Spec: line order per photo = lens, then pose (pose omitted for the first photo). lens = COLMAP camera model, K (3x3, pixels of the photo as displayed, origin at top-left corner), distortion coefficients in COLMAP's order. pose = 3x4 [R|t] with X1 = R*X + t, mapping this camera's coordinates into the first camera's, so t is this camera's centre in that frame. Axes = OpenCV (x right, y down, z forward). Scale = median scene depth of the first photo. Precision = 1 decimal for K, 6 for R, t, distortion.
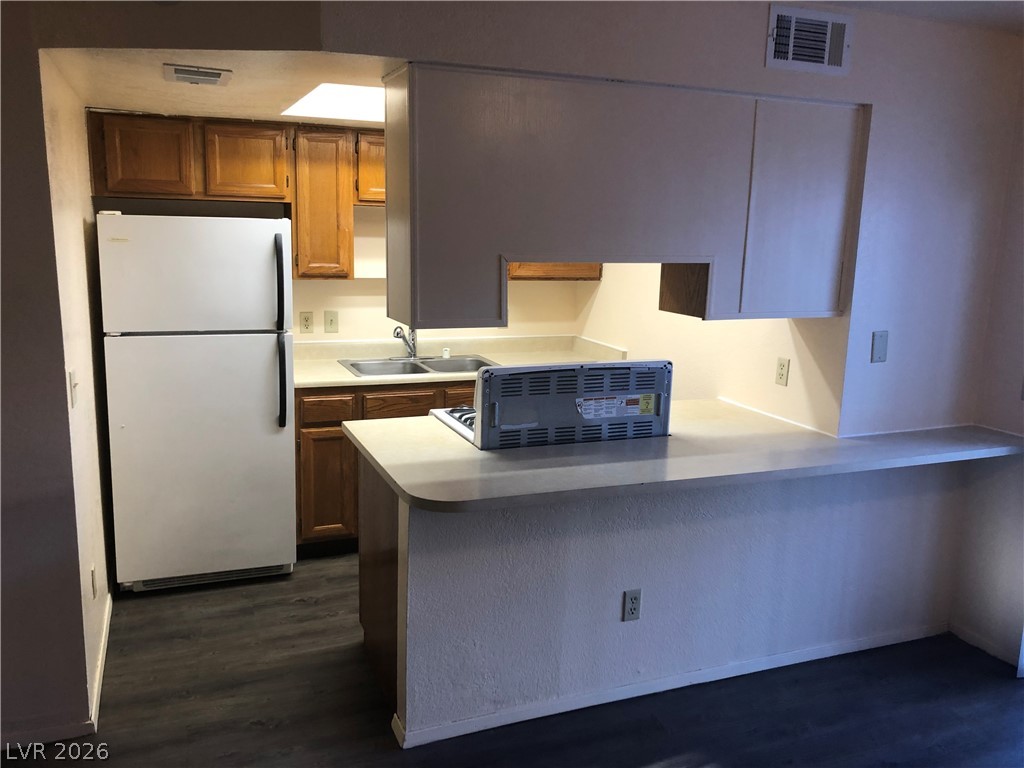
lens RADIAL K [[850.7, 0, 513.2], [0, 850.7, 386.1], [0, 0, 1]] dist [0.037387, -0.077616]
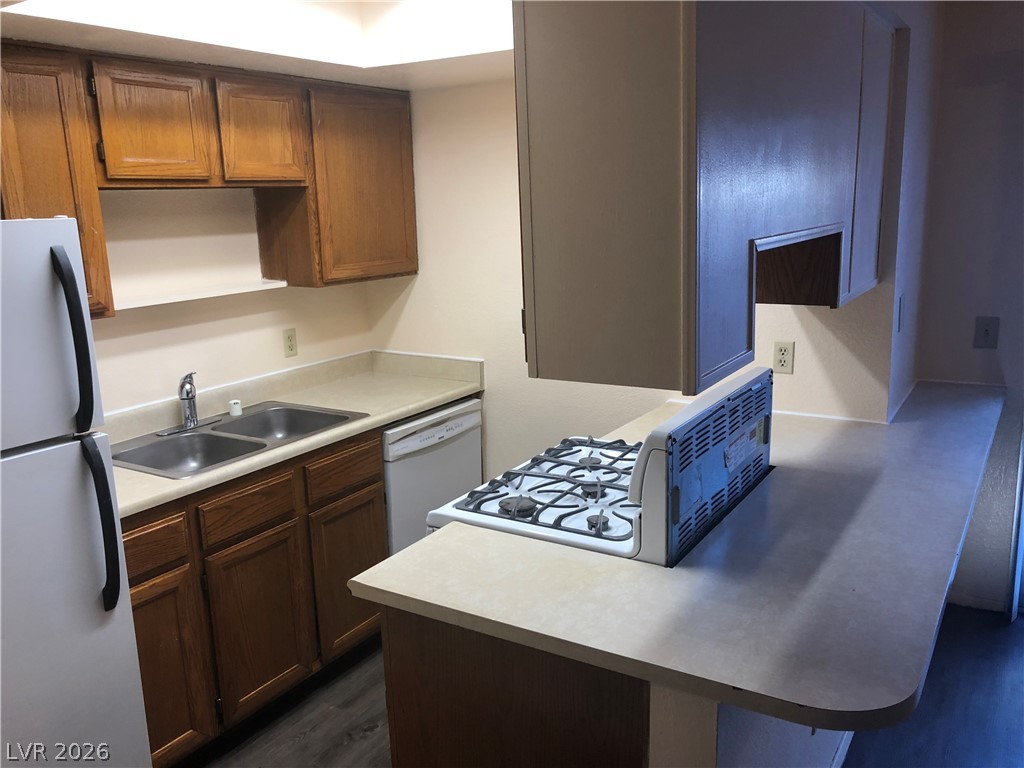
lens RADIAL K [[850.7, 0, 520.1], [0, 850.7, 382.6], [0, 0, 1]] dist [0.037387, -0.077616]
pose [[0.813279, -0.176358, 0.554504, -0.305852], [0.164457, 0.983776, 0.071680, -0.080220], [-0.558150, 0.032897, 0.829088, 0.380062]]
